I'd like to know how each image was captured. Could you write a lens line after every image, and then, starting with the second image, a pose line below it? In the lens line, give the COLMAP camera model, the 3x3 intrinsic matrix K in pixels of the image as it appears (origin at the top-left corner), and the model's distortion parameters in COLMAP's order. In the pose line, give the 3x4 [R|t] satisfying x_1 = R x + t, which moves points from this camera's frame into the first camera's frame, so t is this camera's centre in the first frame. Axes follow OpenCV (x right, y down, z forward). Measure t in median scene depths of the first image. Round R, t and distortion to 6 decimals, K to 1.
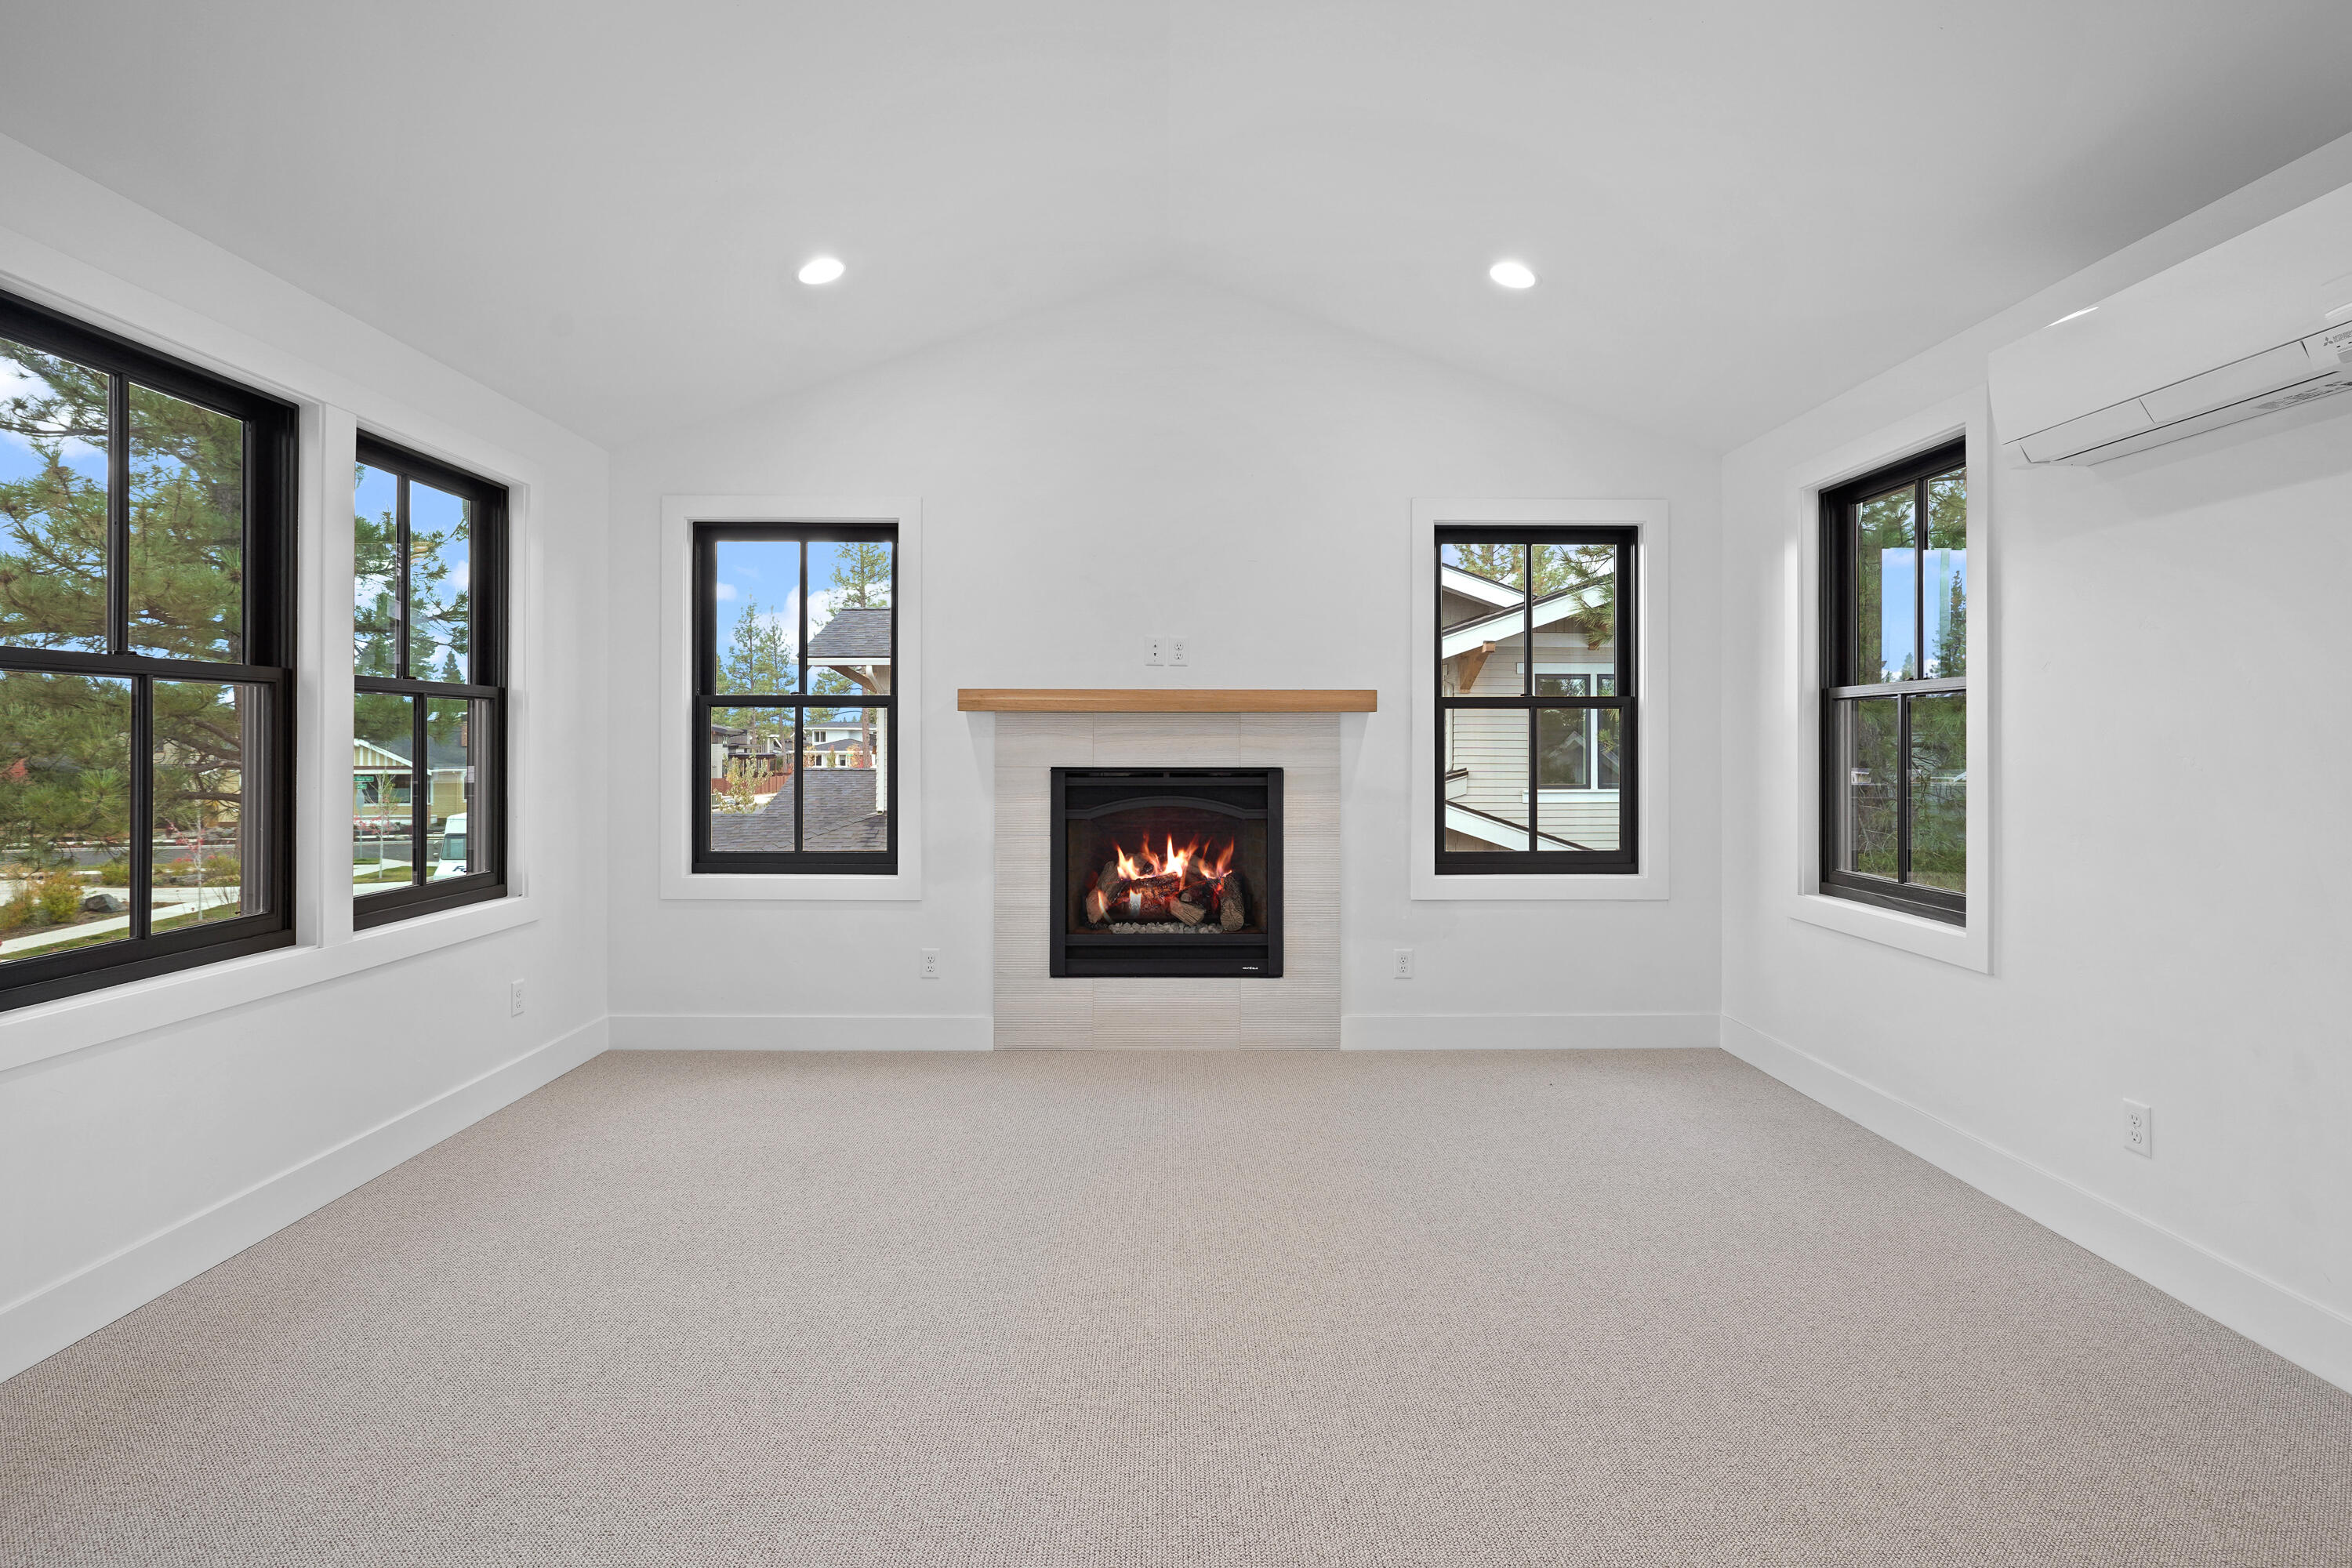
lens RADIAL K [[1156.6, 0, 1174.6], [0, 1156.6, 728.0], [0, 0, 1]] dist [-0.009768, 0.001913]
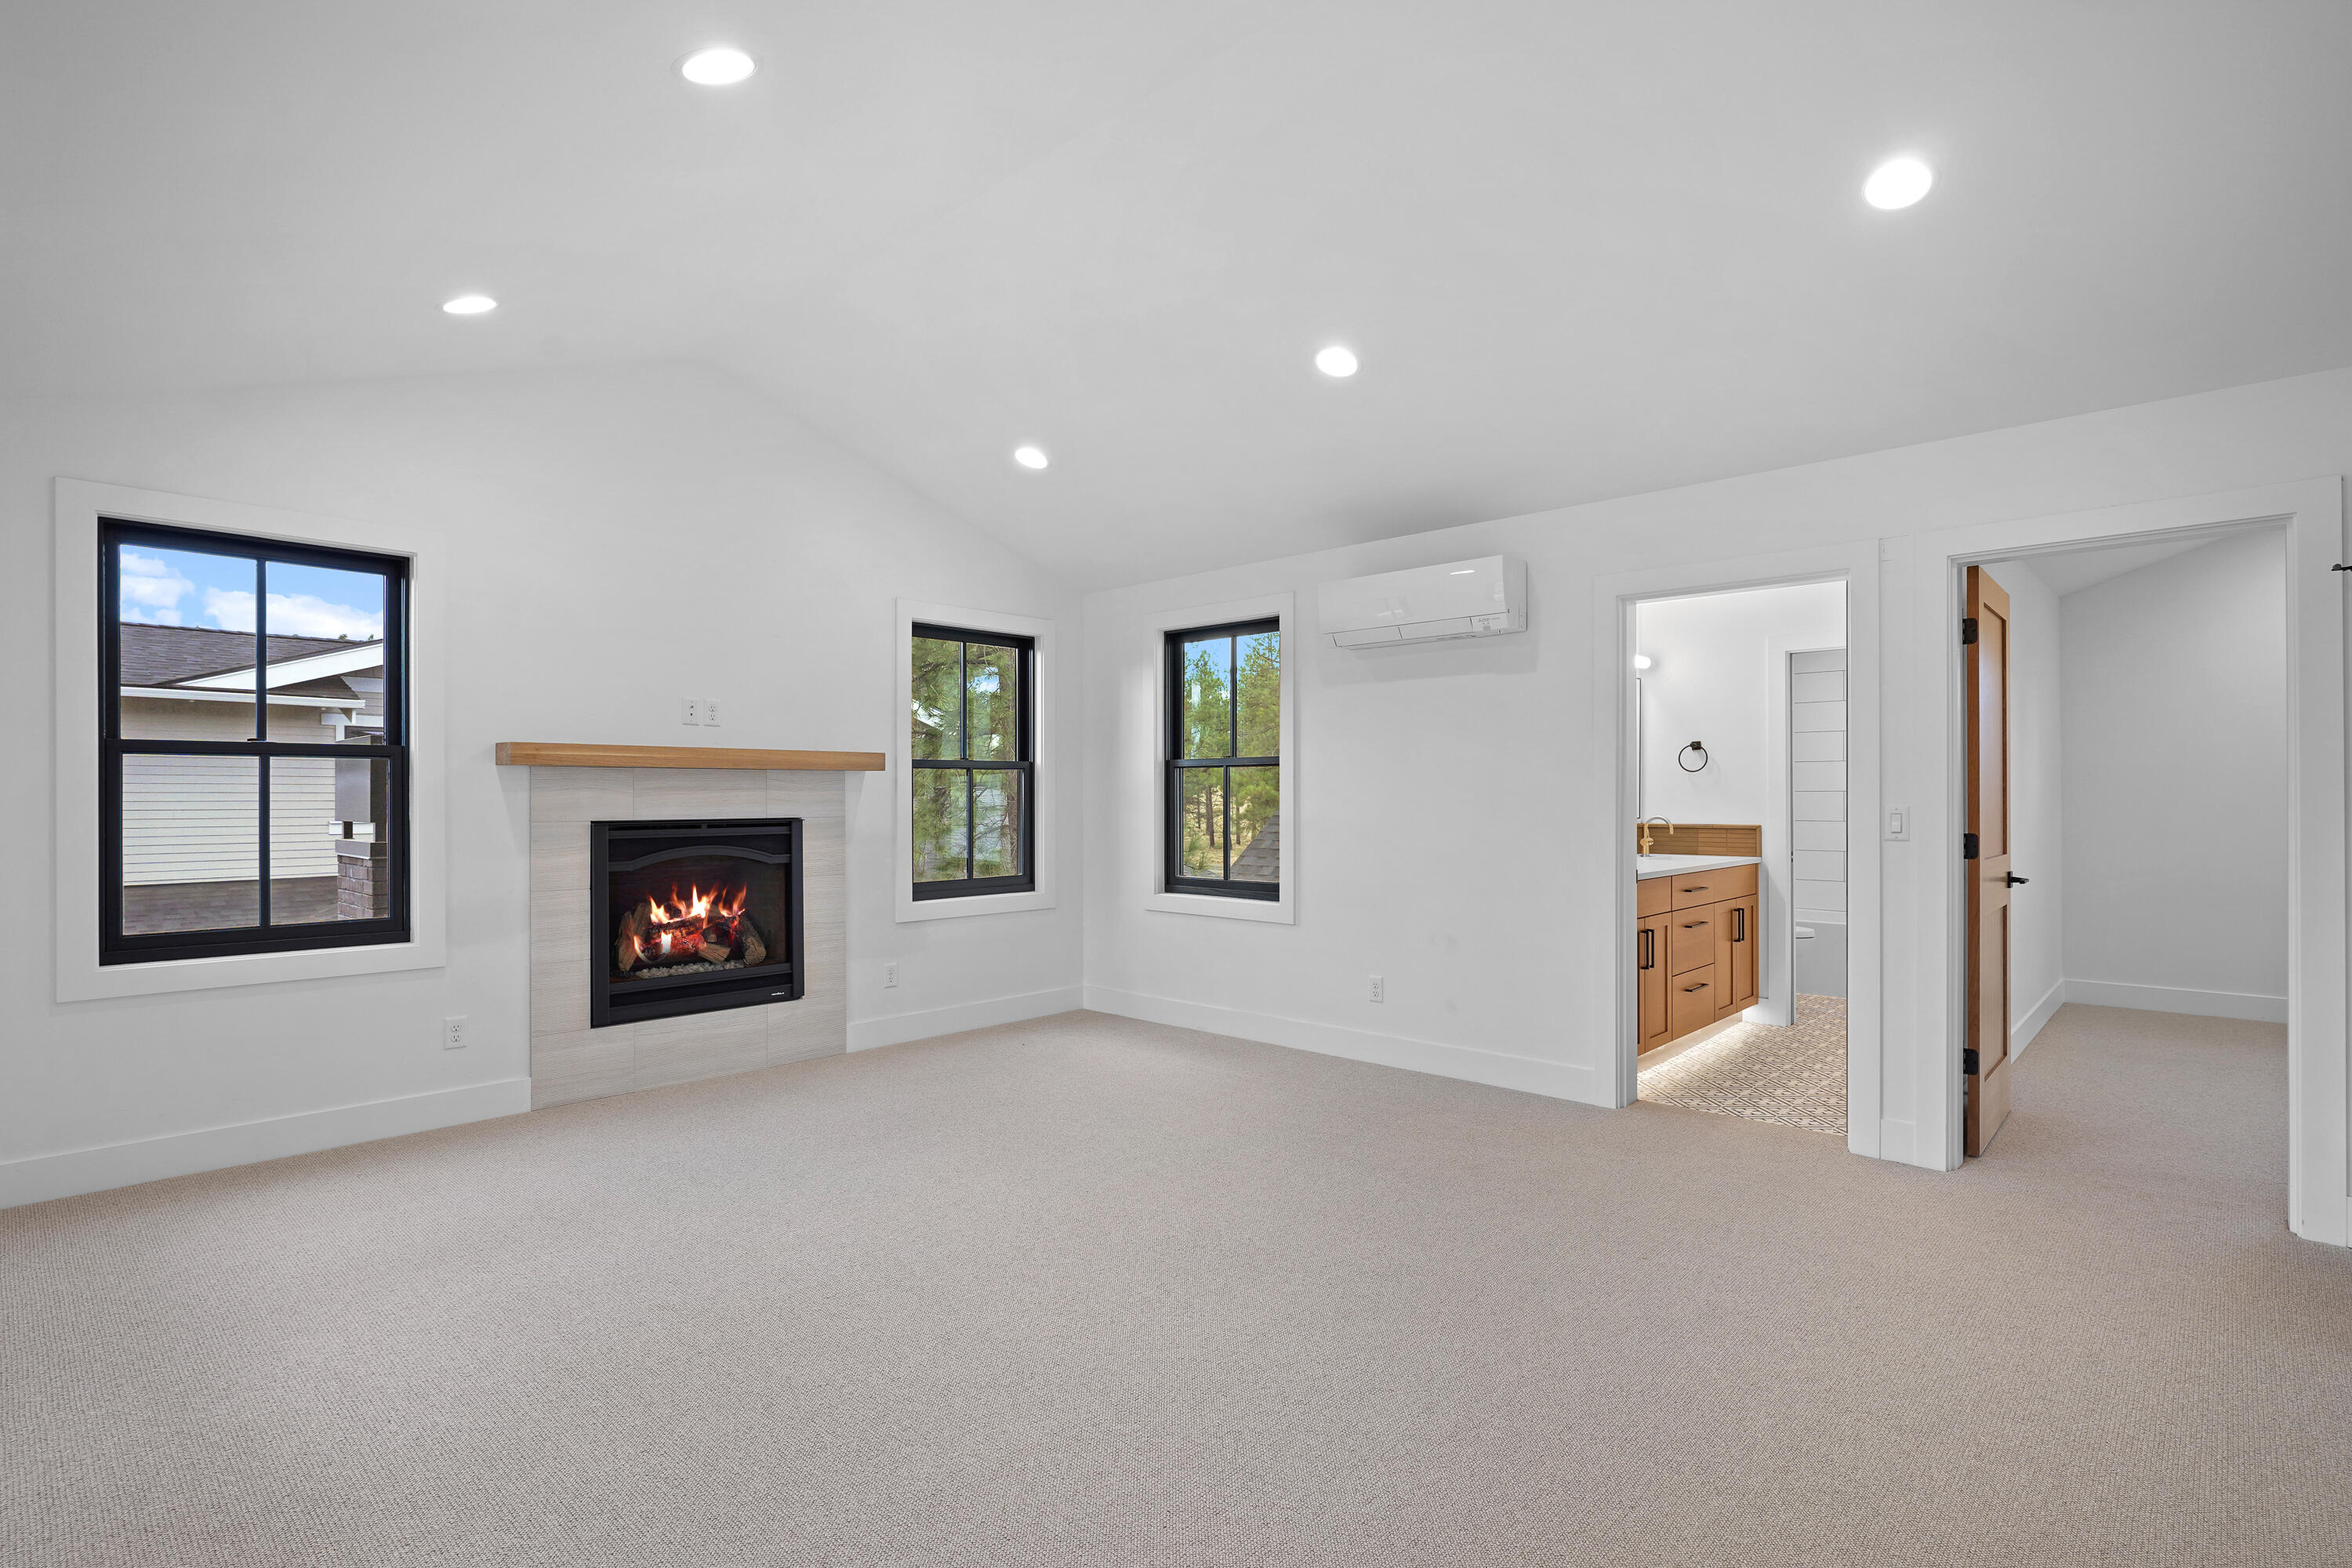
lens RADIAL K [[1156.6, 0, 1169.7], [0, 1156.6, 788.7], [0, 0, 1]] dist [-0.009768, 0.001913]
pose [[0.690972, 0.001070, 0.722880, -0.488058], [-0.006677, 0.999966, 0.004902, -0.003038], [-0.722850, -0.008214, 0.690956, -0.067254]]
